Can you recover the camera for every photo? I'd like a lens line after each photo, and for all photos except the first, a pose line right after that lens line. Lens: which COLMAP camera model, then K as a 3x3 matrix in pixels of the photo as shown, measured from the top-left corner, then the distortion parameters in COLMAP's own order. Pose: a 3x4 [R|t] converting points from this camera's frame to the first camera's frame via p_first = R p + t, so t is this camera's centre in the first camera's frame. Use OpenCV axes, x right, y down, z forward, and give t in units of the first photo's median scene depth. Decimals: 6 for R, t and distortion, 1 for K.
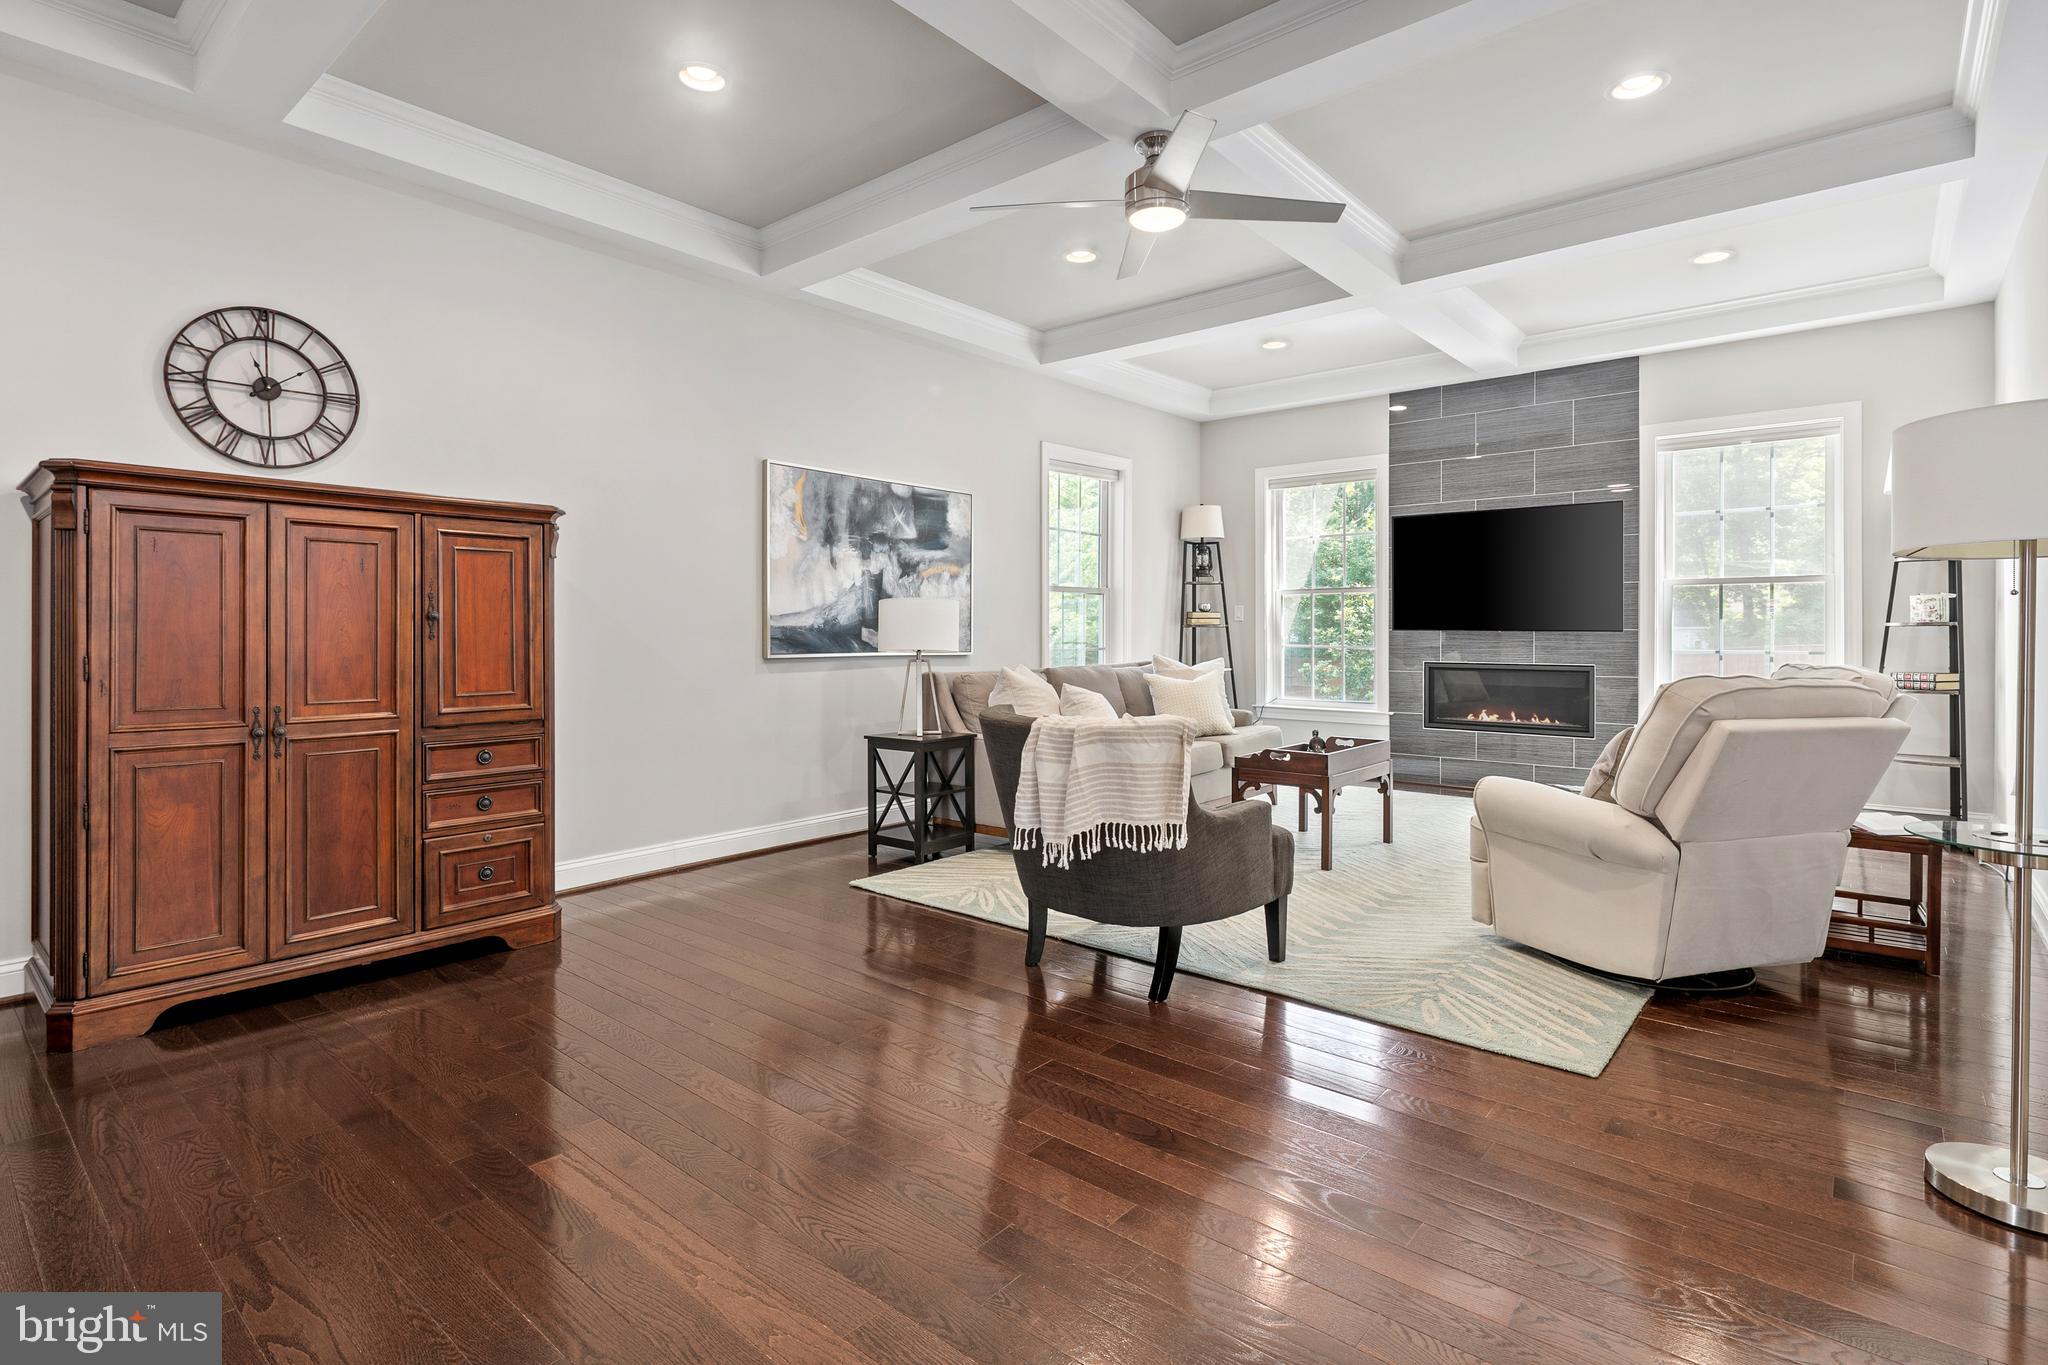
lens RADIAL K [[989.9, 0, 1016.8], [0, 989.9, 635.4], [0, 0, 1]] dist [0.000635, -0.000506]
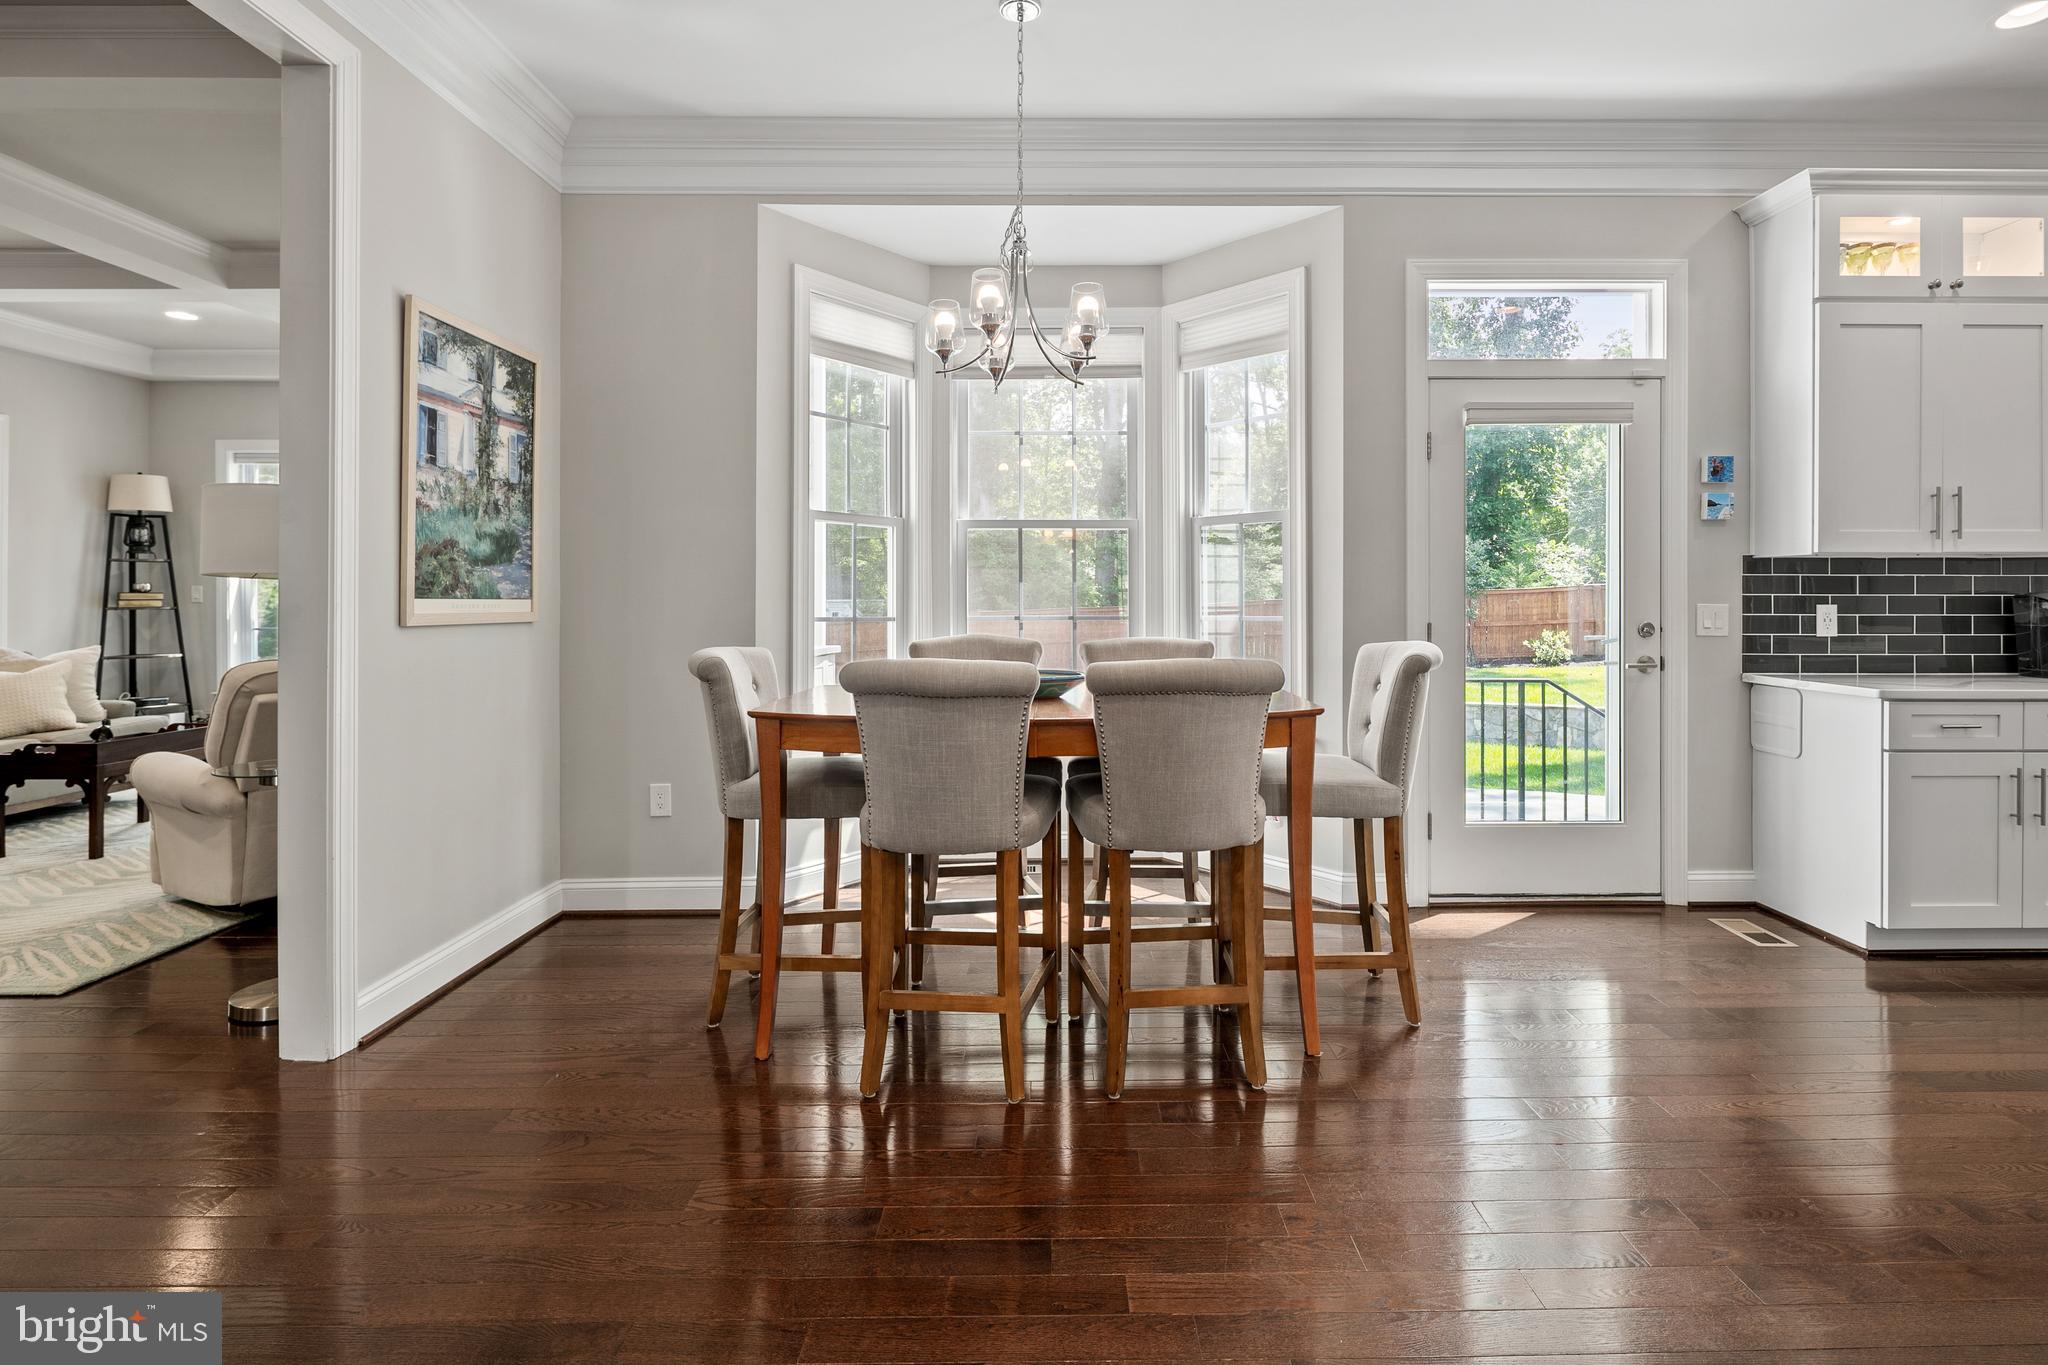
lens RADIAL K [[993.1, 0, 1046.2], [0, 993.1, 599.0], [0, 0, 1]] dist [0.000747, -0.000853]
pose [[0.752192, -0.001926, 0.658941, 0.317166], [0.005747, 0.999977, -0.003637, -0.014614], [-0.658919, 0.006523, 0.752186, -0.333743]]
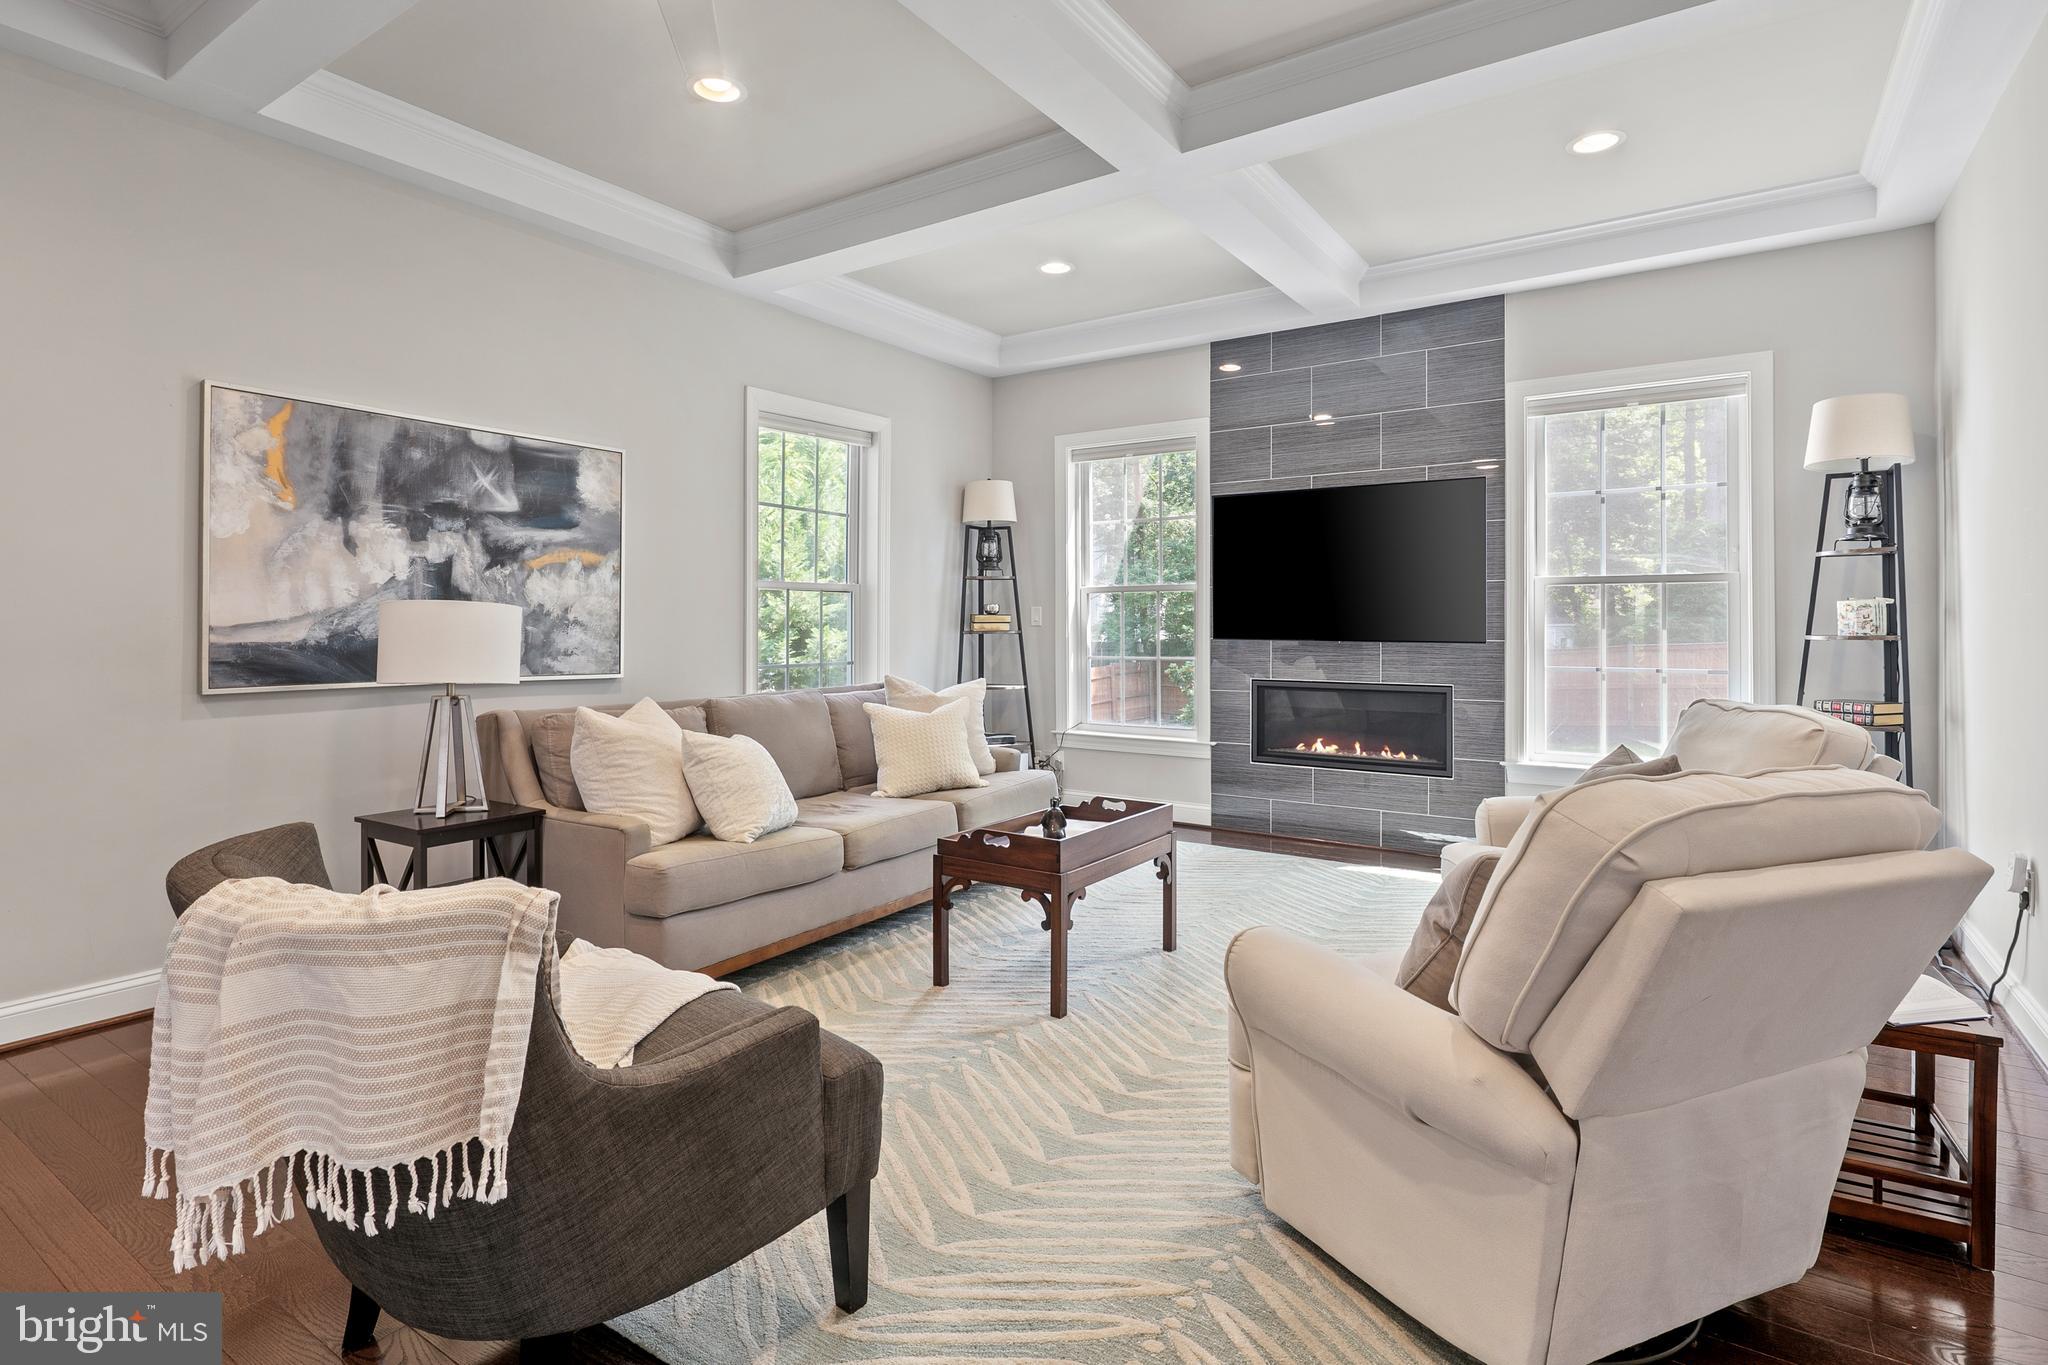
lens RADIAL K [[1014.7, 0, 1014.8], [0, 1014.7, 622.8], [0, 0, 1]] dist [0.001588, 0.000482]
pose [[0.994147, 0.001054, 0.108028, 0.178700], [-0.000327, 0.999977, -0.006740, -0.017163], [-0.108033, 0.006665, 0.994125, 0.279494]]
